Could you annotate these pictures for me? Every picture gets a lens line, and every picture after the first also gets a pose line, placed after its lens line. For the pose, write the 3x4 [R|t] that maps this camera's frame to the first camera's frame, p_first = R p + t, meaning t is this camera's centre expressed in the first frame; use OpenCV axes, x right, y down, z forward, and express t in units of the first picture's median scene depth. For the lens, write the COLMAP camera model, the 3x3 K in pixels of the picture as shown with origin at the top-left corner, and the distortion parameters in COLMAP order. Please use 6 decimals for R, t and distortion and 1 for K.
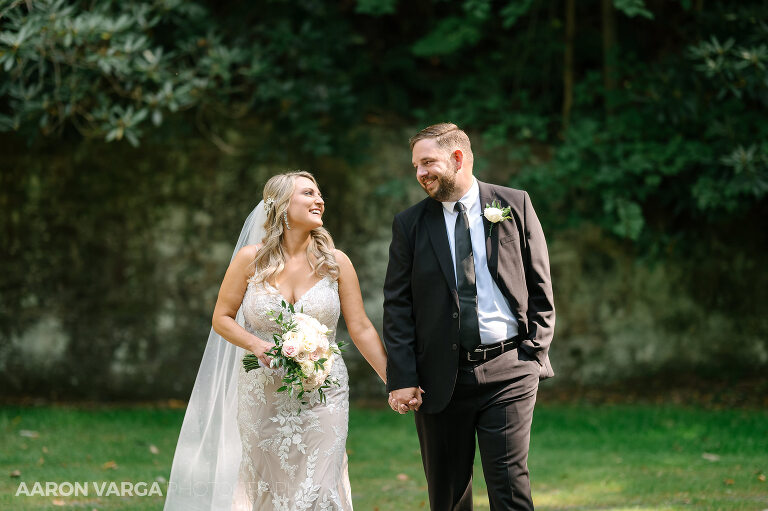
lens RADIAL K [[1825.0, 0, 384.0], [0, 1825.0, 255.5], [0, 0, 1]] dist [-0.015399, -0.221338]
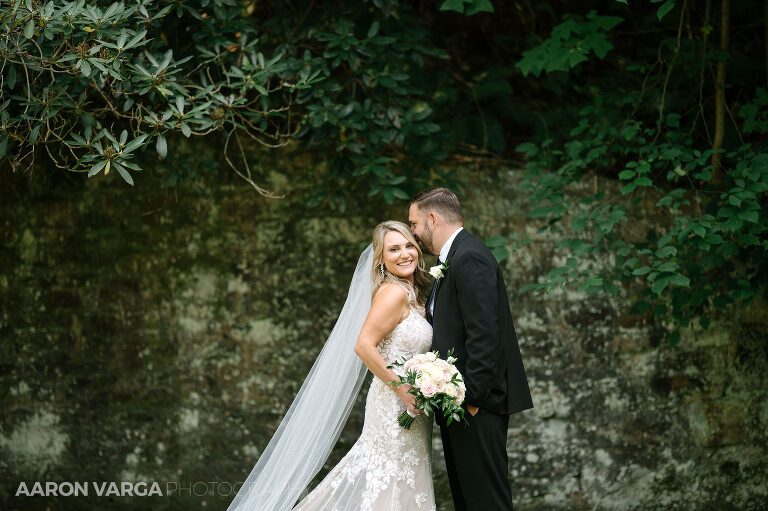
lens RADIAL K [[1825.0, 0, 384.0], [0, 1825.0, 255.5], [0, 0, 1]] dist [-0.015399, -0.221338]
pose [[0.999378, 0.004427, -0.034975, -0.011286], [-0.005581, 0.999441, -0.032952, -0.008629], [0.034810, 0.033127, 0.998845, 0.243917]]
